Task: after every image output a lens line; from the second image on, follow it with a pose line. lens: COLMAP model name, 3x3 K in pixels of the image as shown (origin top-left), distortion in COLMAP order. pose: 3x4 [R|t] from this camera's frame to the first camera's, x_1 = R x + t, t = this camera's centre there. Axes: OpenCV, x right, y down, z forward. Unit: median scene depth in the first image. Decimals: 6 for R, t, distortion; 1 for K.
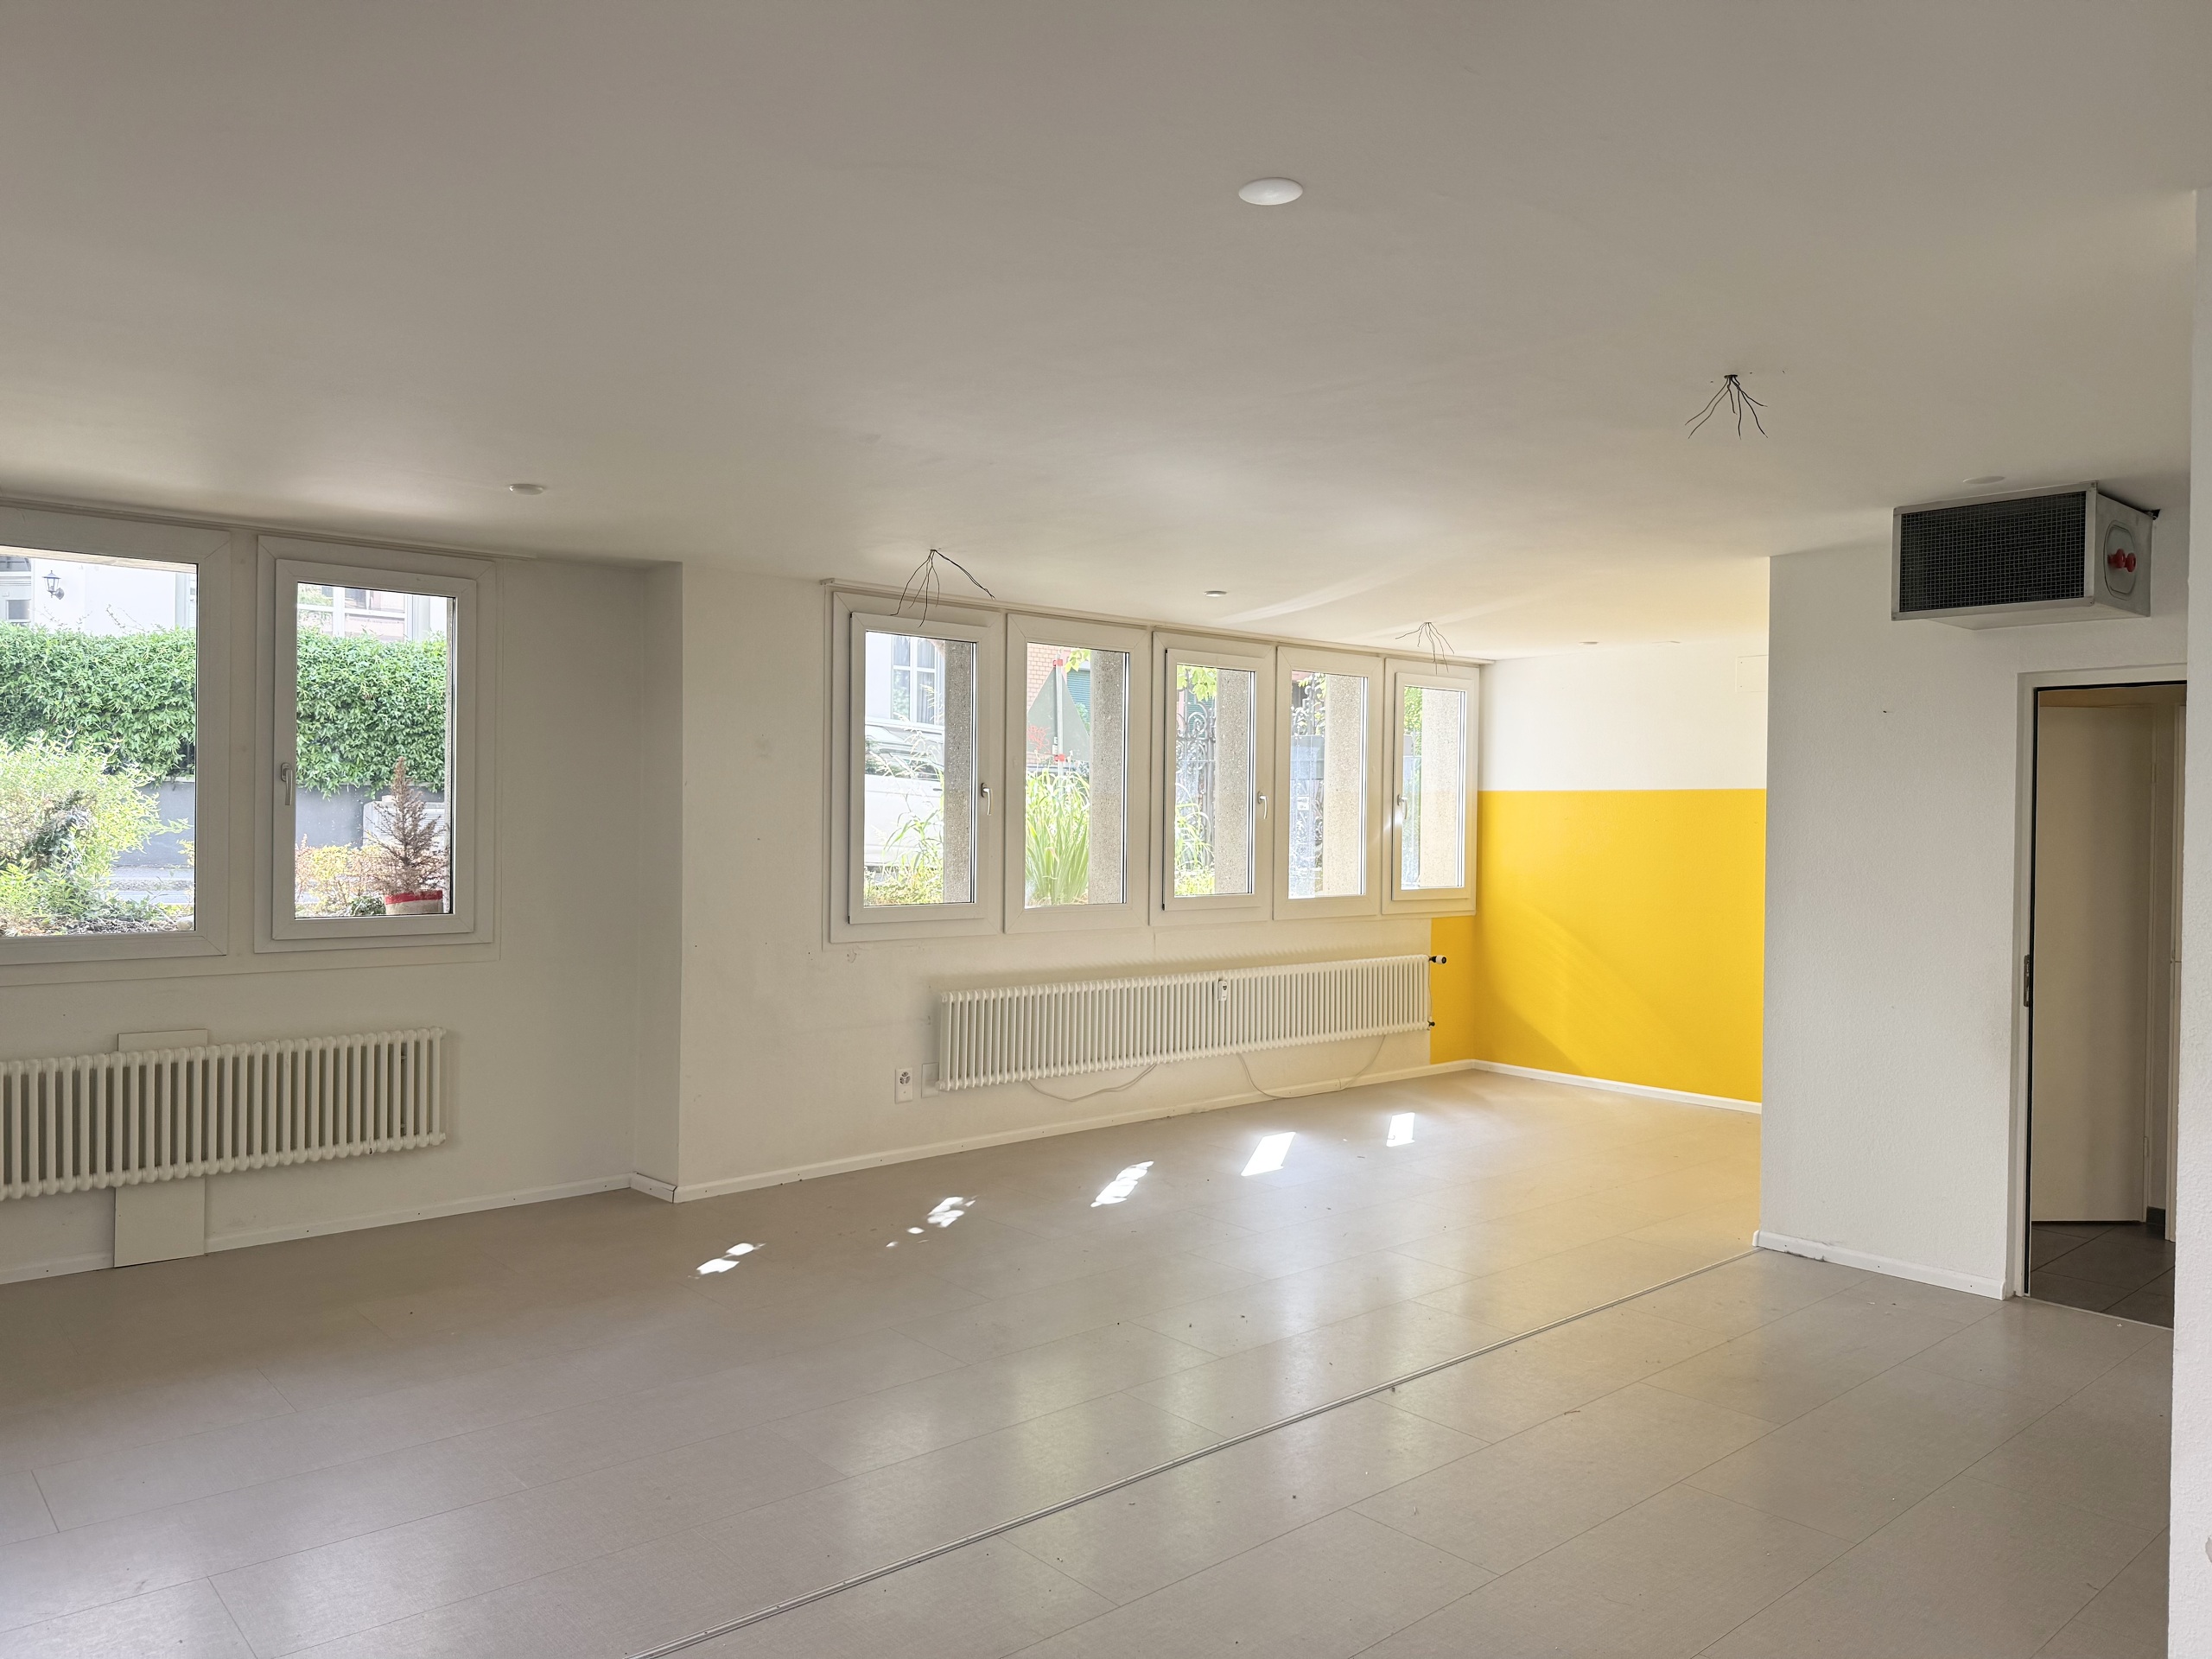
lens RADIAL K [[1572.0, 0, 1121.2], [0, 1572.0, 832.4], [0, 0, 1]] dist [0.071364, -0.030378]
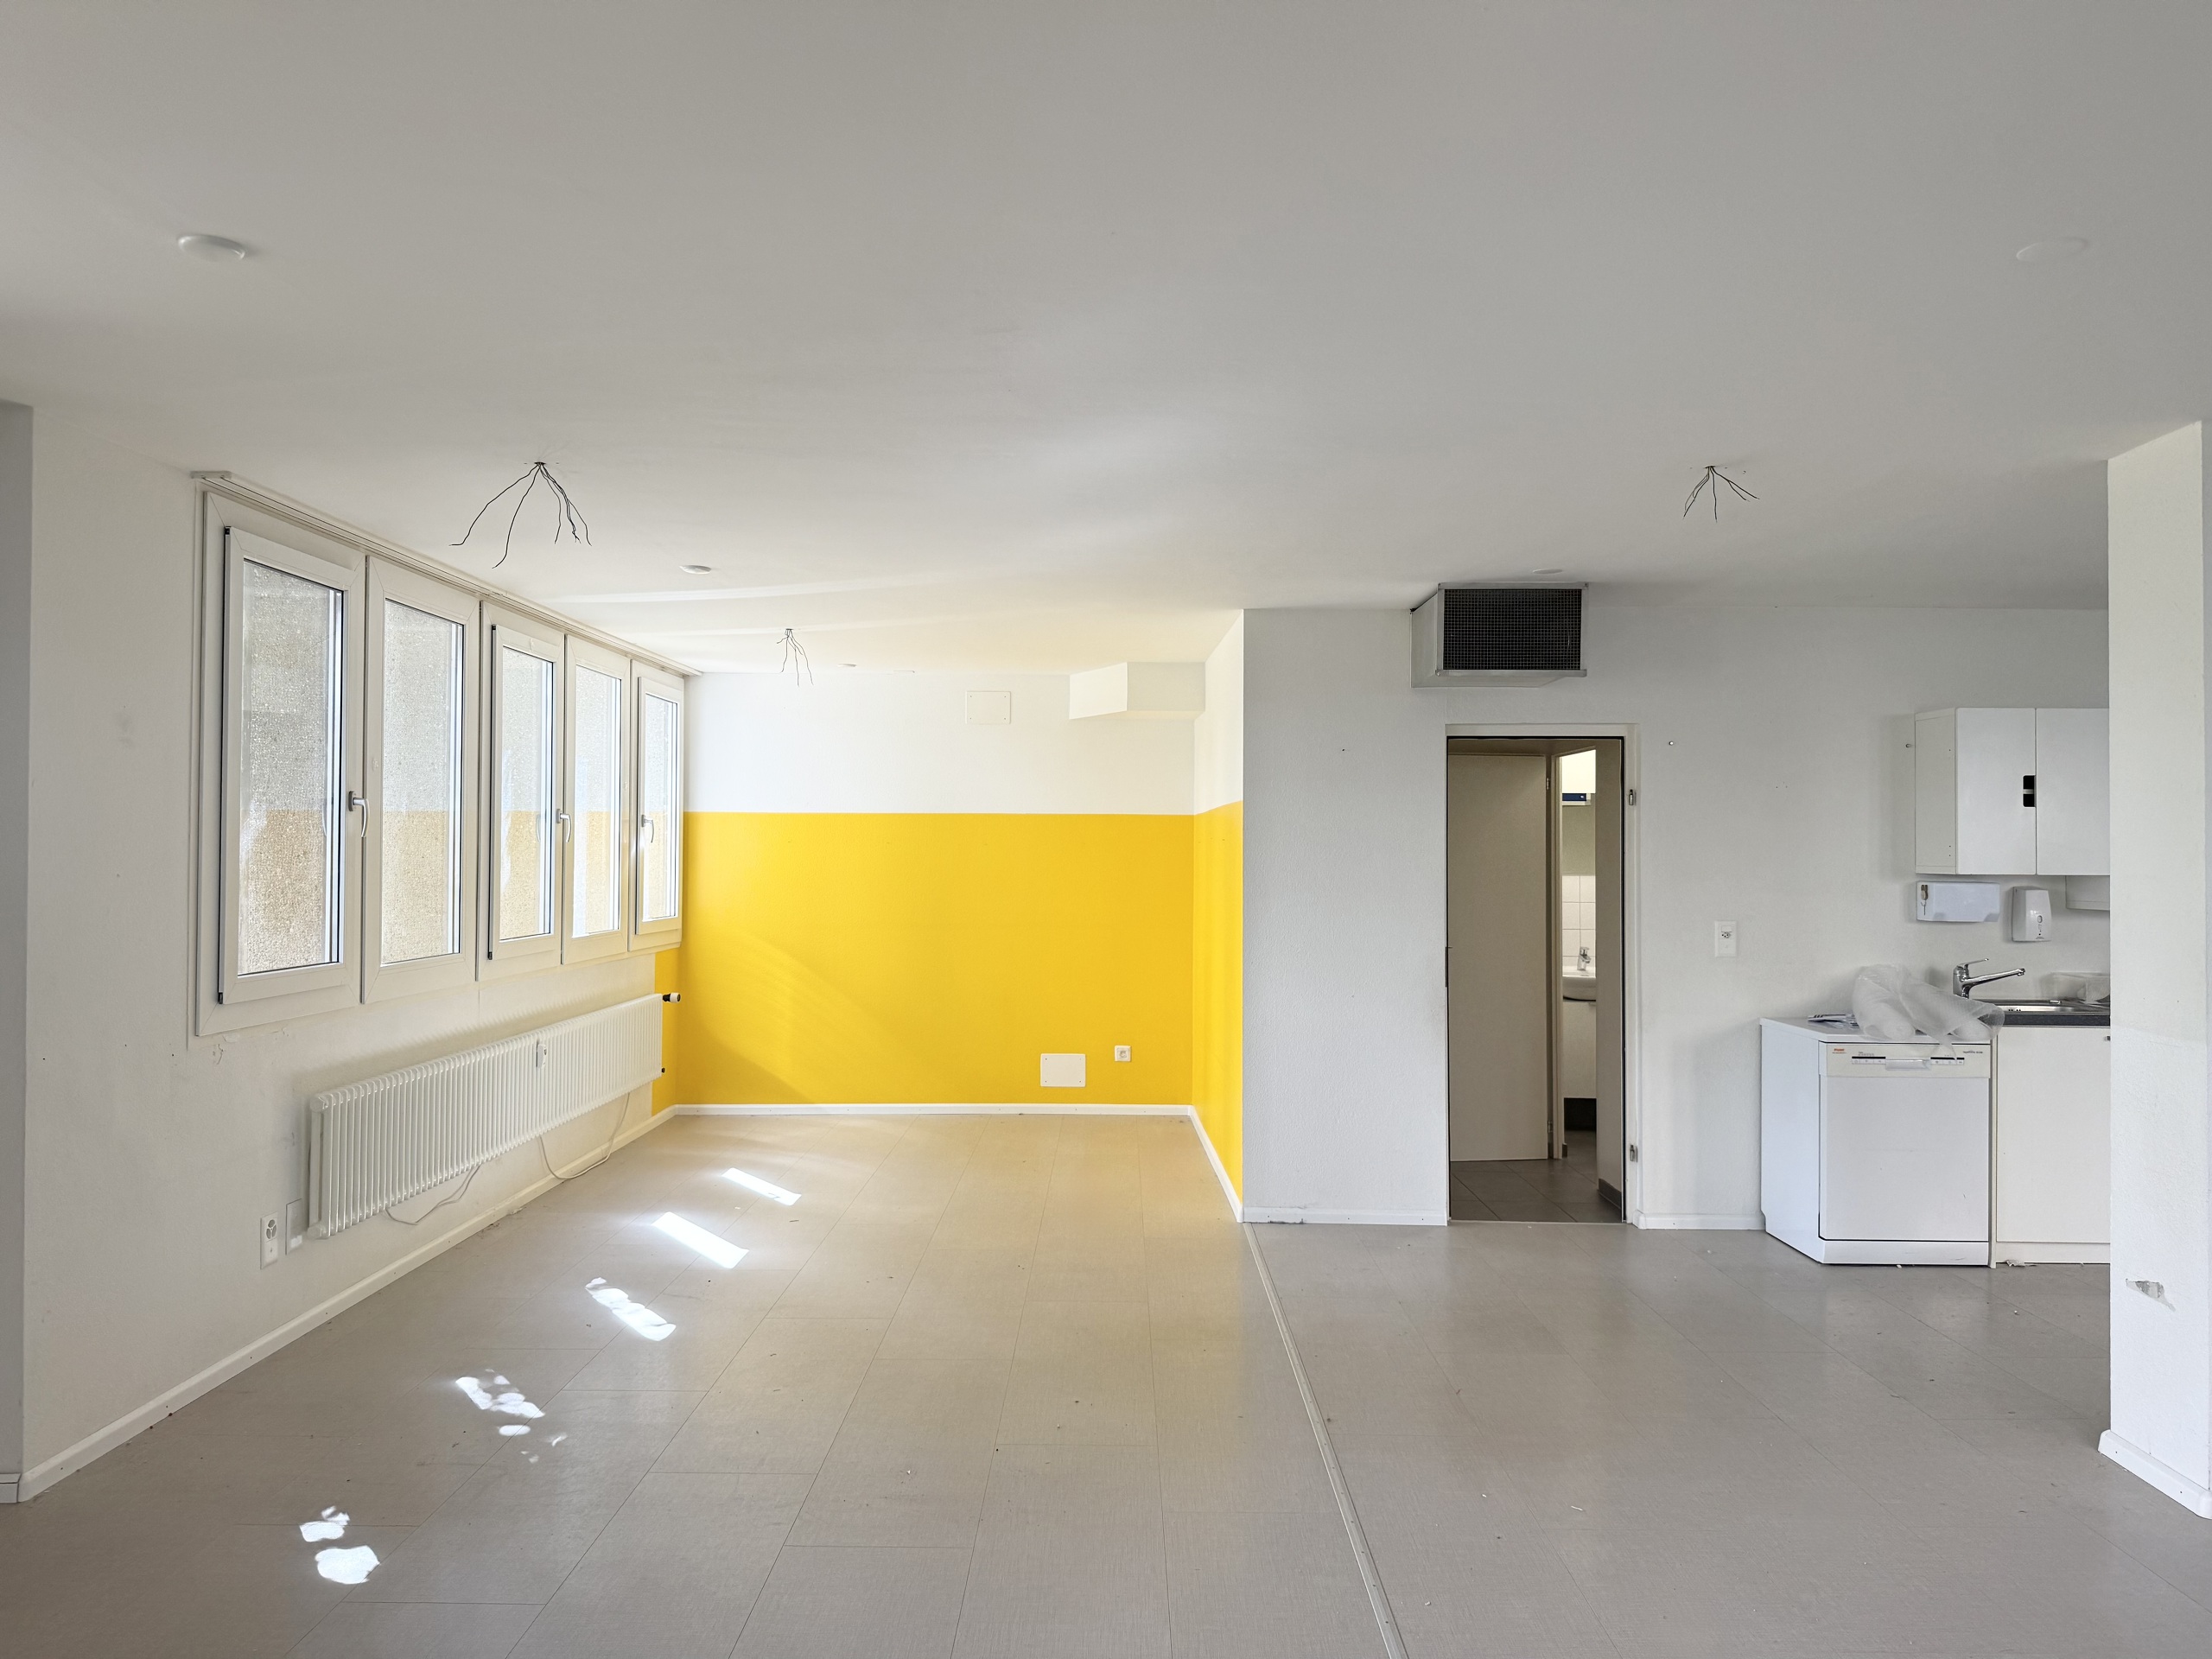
lens RADIAL K [[1572.0, 0, 1111.6], [0, 1572.0, 843.5], [0, 0, 1]] dist [0.071364, -0.030378]
pose [[0.668809, -0.003844, 0.743425, -0.401055], [0.010287, 0.999939, -0.004084, -0.002027], [-0.743363, 0.010379, 0.668807, 0.271883]]
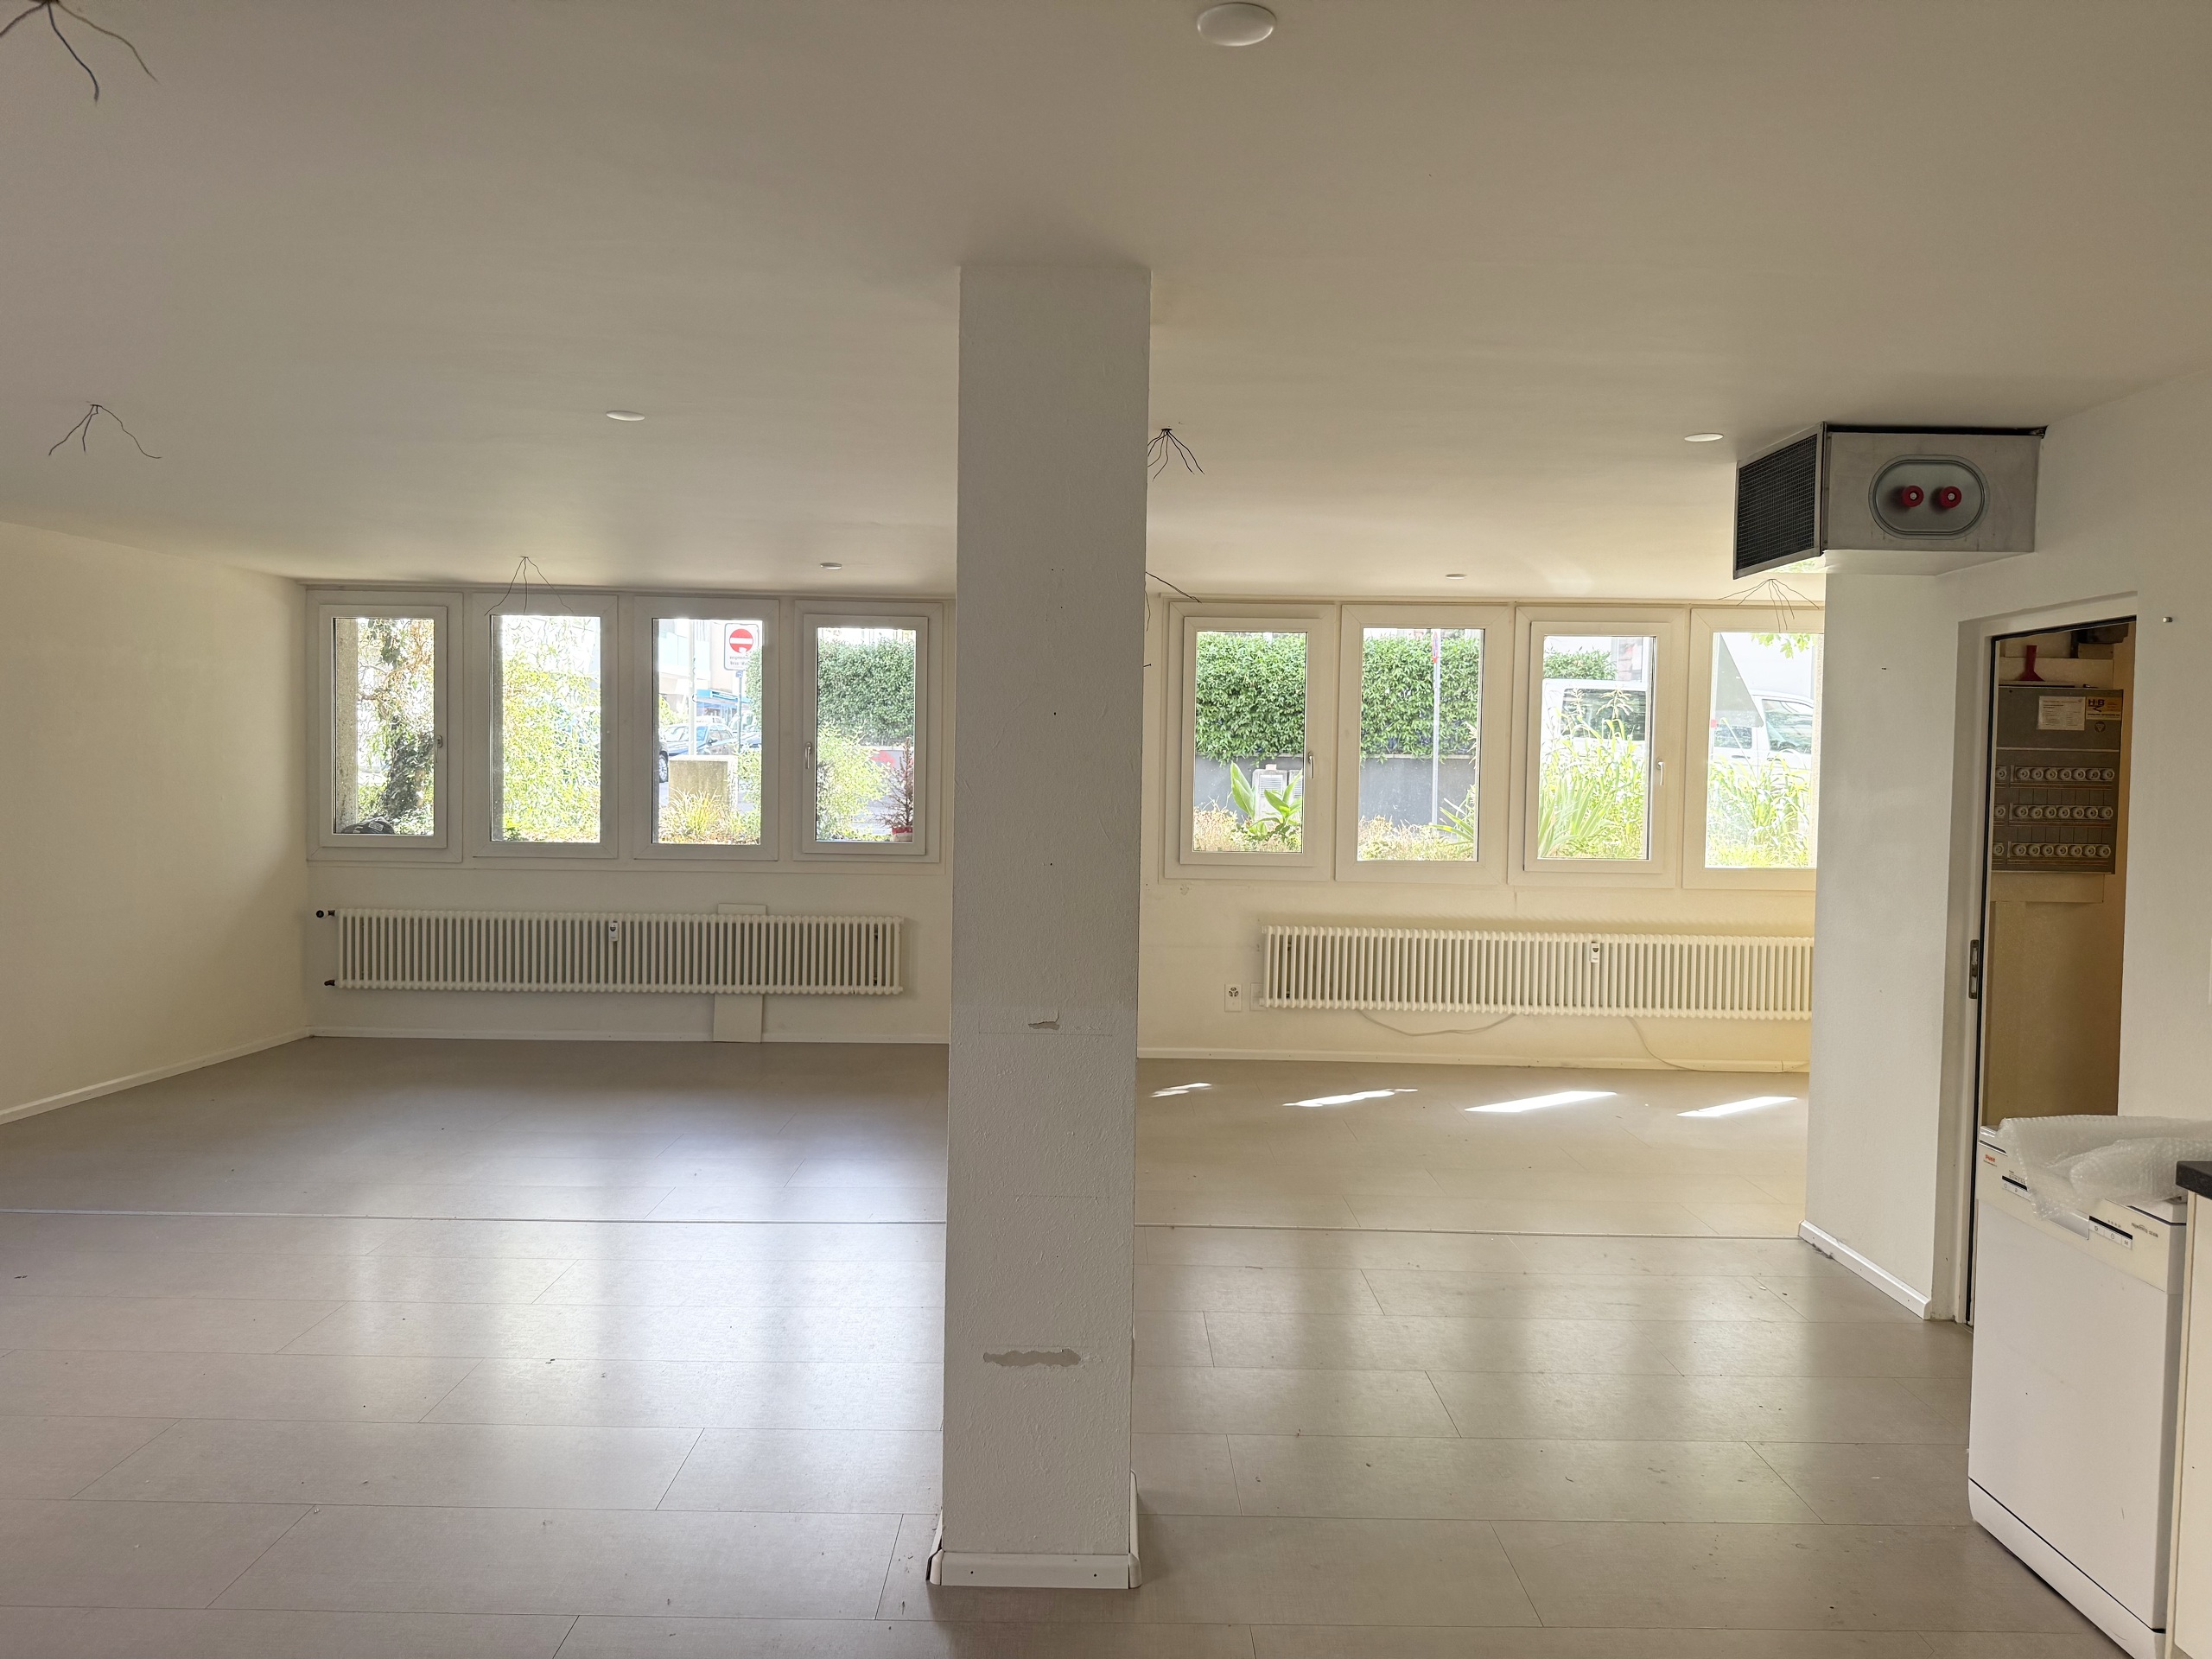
lens RADIAL K [[1572.0, 0, 1103.8], [0, 1572.0, 817.6], [0, 0, 1]] dist [0.071364, -0.030378]
pose [[0.747514, 0.022485, -0.663865, 0.591169], [-0.016186, 0.999747, 0.015636, 0.002264], [0.664049, -0.000943, 0.747689, 0.017634]]
